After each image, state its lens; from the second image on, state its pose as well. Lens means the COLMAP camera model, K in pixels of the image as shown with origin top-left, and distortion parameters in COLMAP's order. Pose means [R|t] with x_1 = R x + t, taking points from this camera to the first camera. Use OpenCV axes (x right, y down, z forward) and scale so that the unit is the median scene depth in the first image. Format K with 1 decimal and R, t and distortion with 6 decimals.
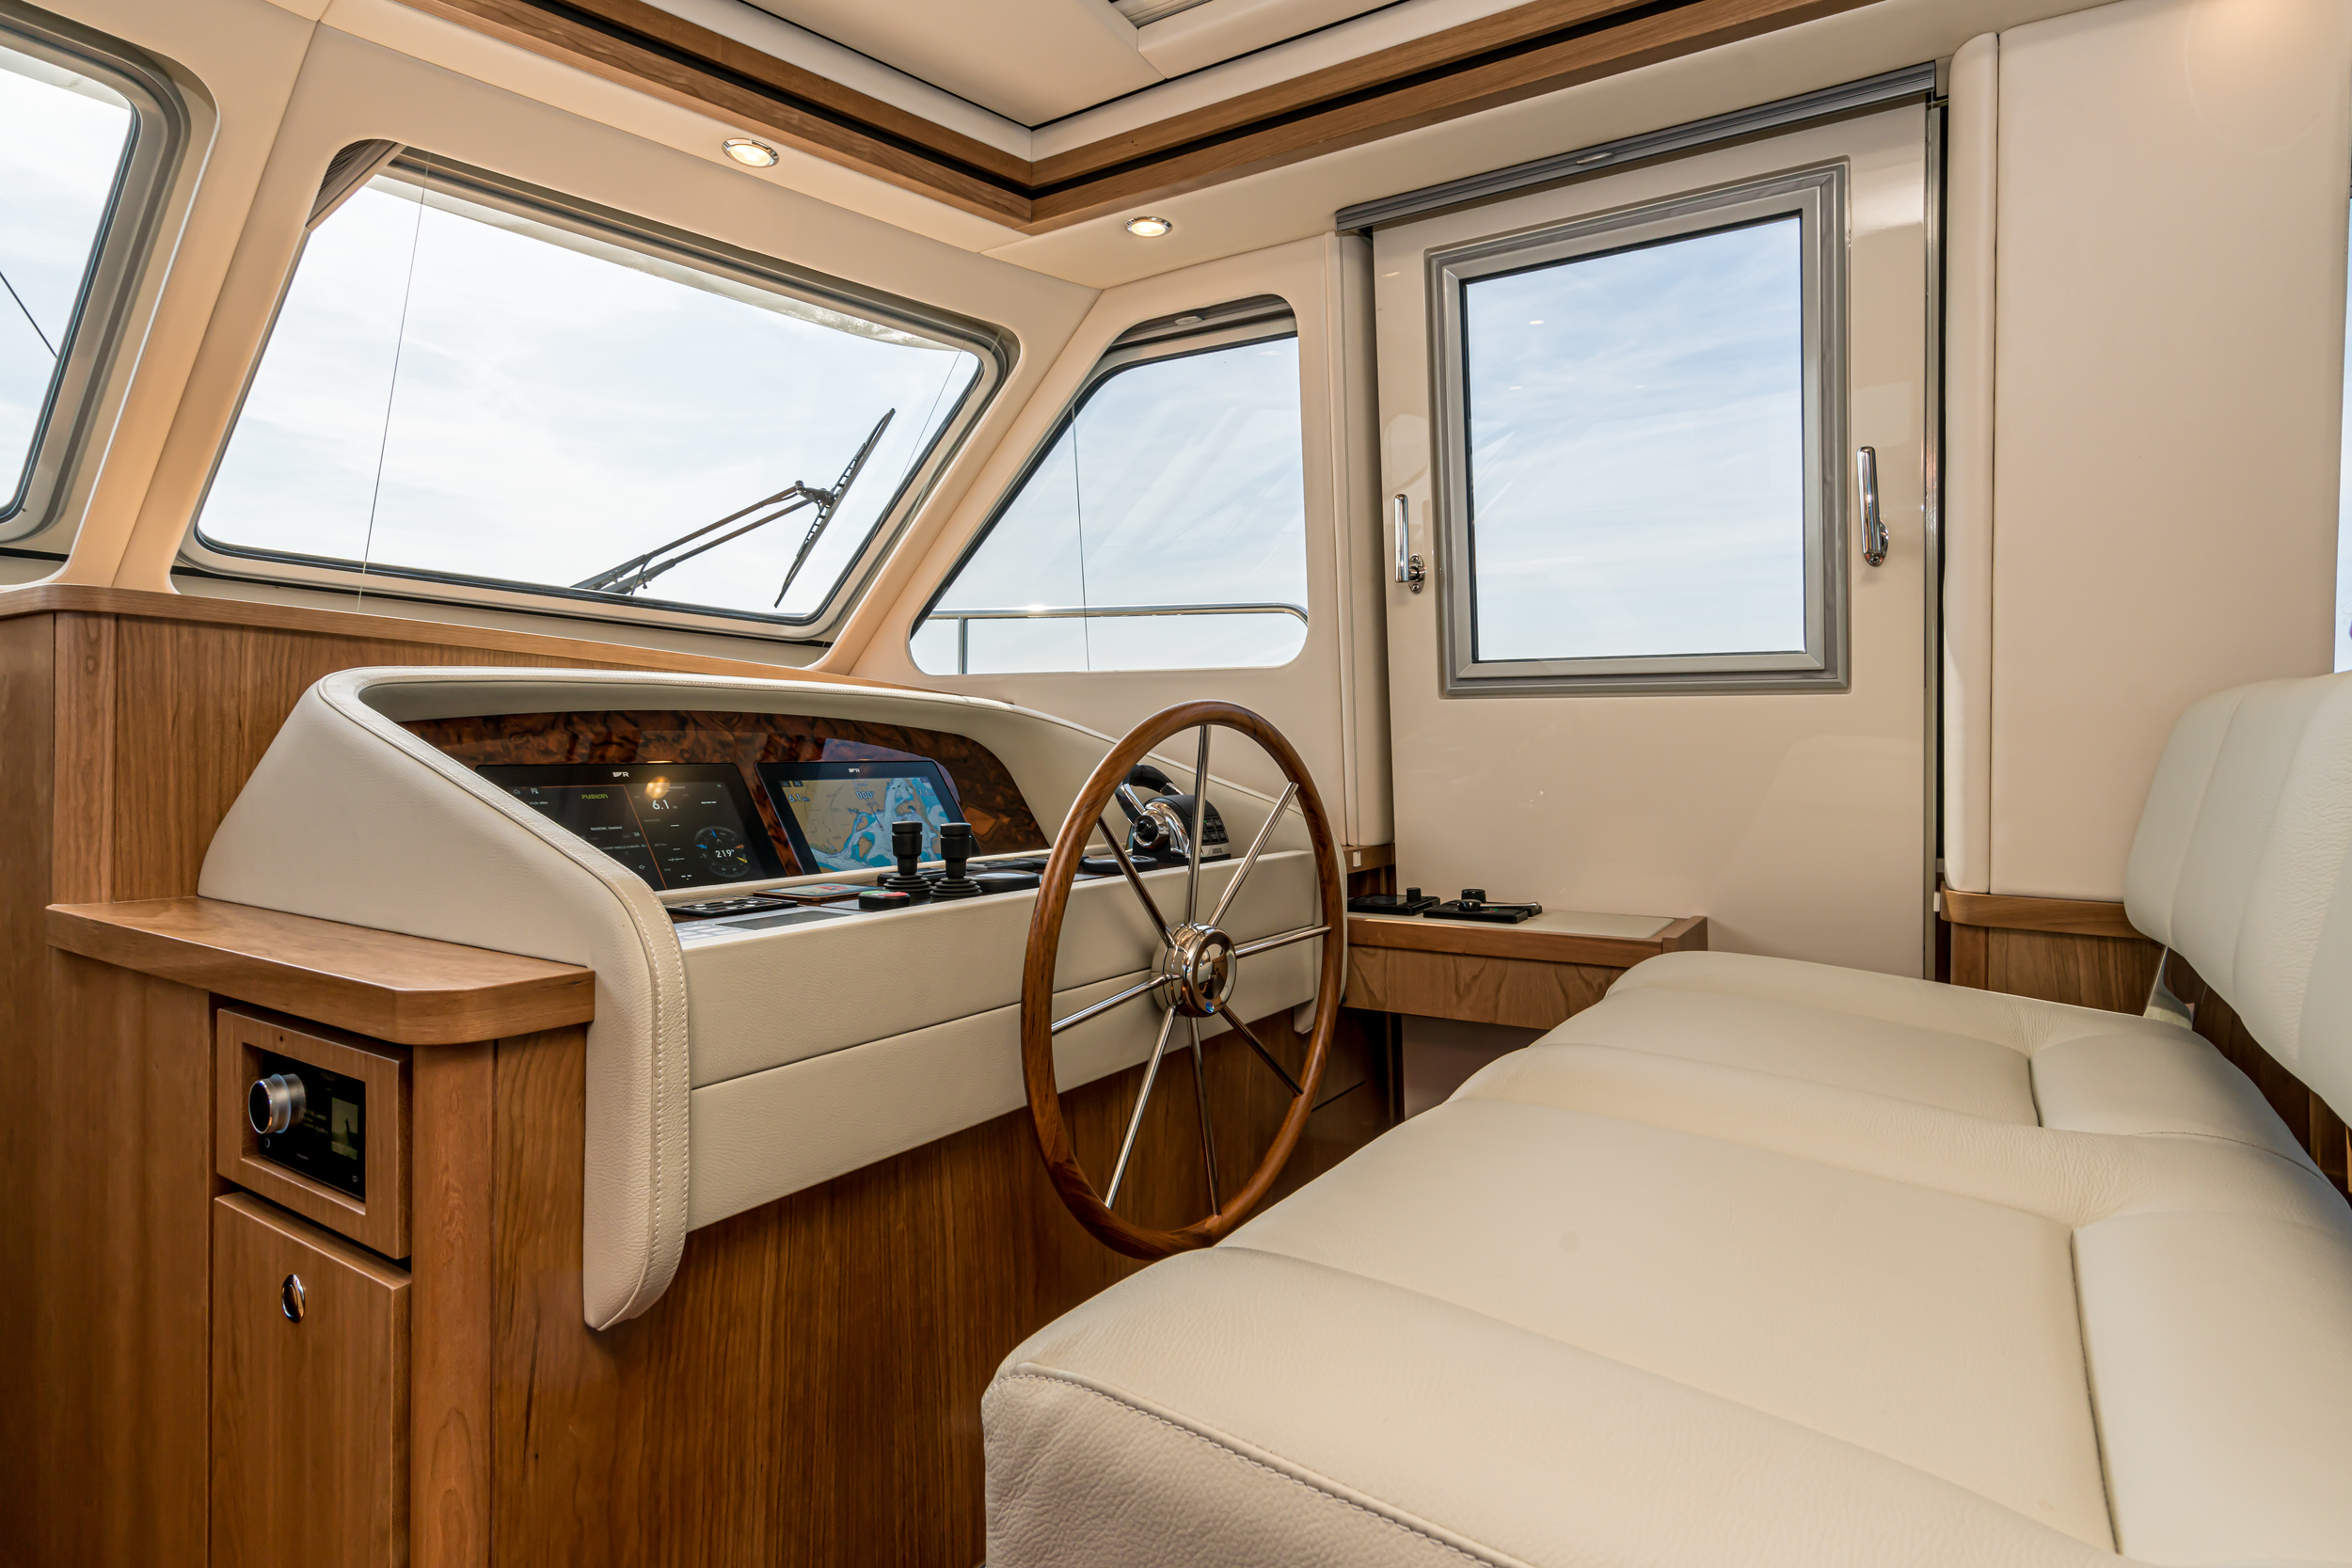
lens RADIAL K [[1094.9, 0, 1167.7], [0, 1094.9, 750.7], [0, 0, 1]] dist [0.000354, 0.000529]
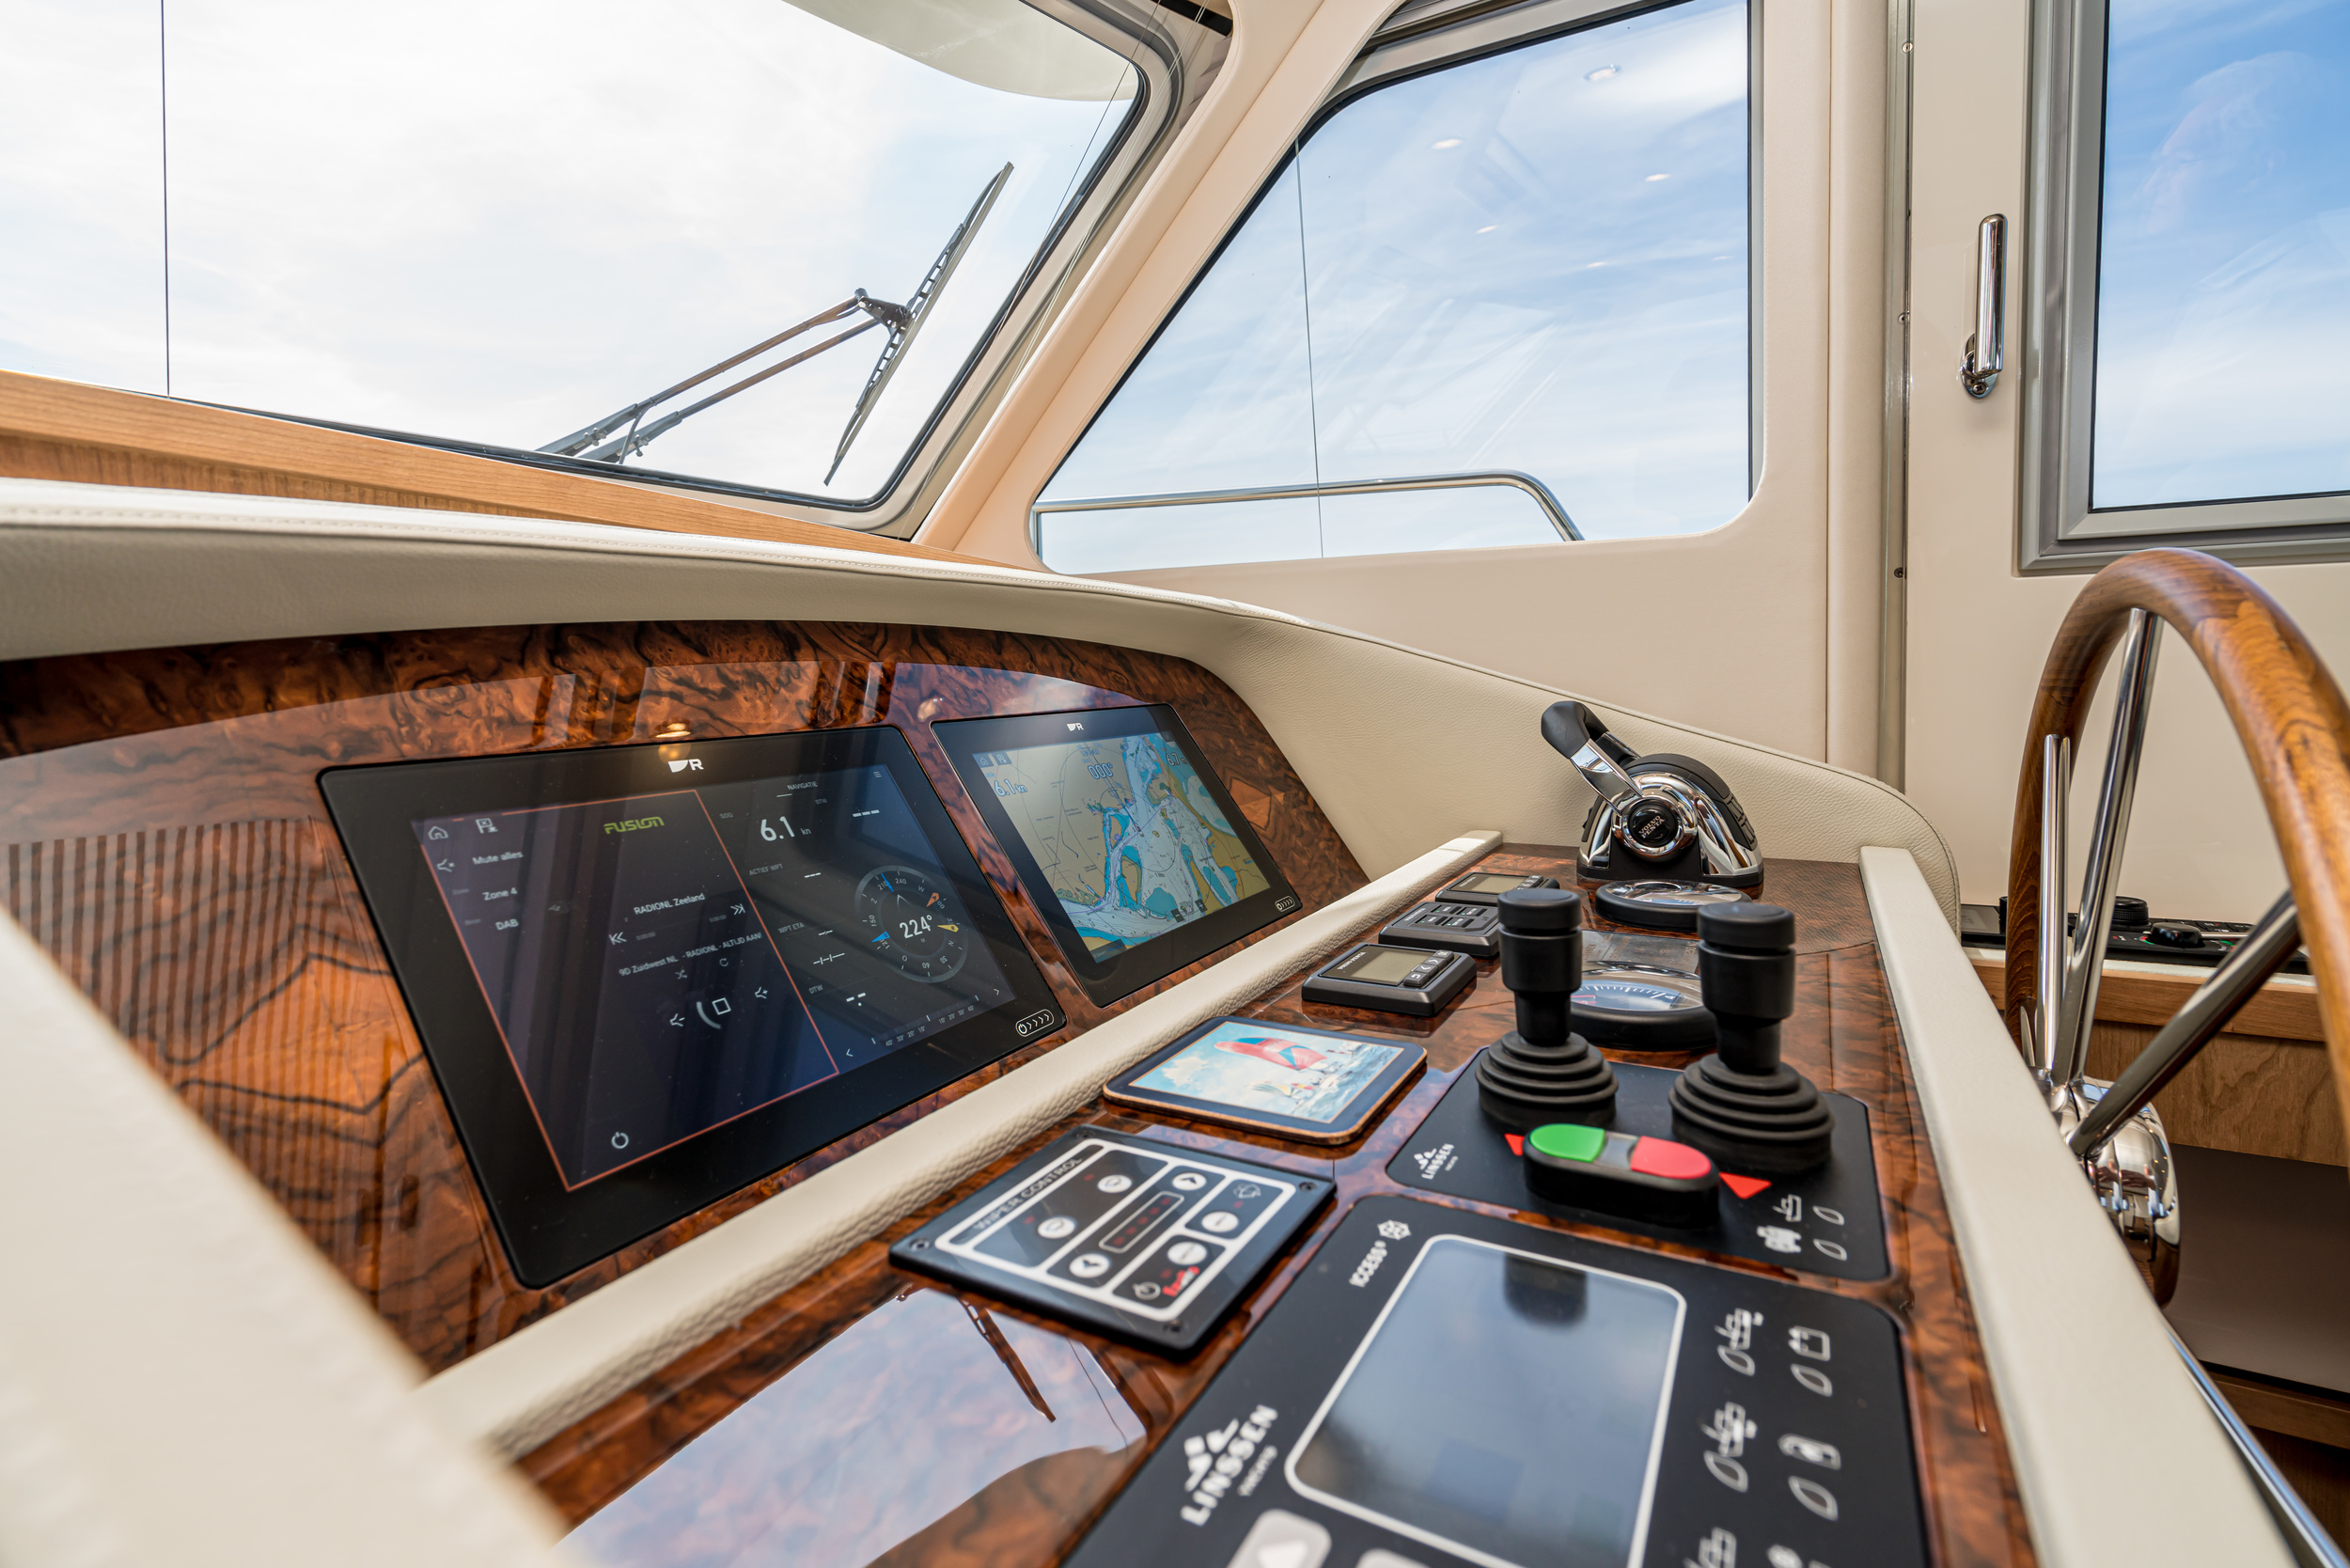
lens RADIAL K [[1094.1, 0, 1166.7], [0, 1094.1, 750.7], [0, 0, 1]] dist [0.000354, 0.000529]
pose [[0.999324, -0.028522, 0.023186, -0.181620], [0.026833, 0.997174, 0.070176, -0.005591], [-0.025122, -0.069506, 0.997265, 0.320429]]
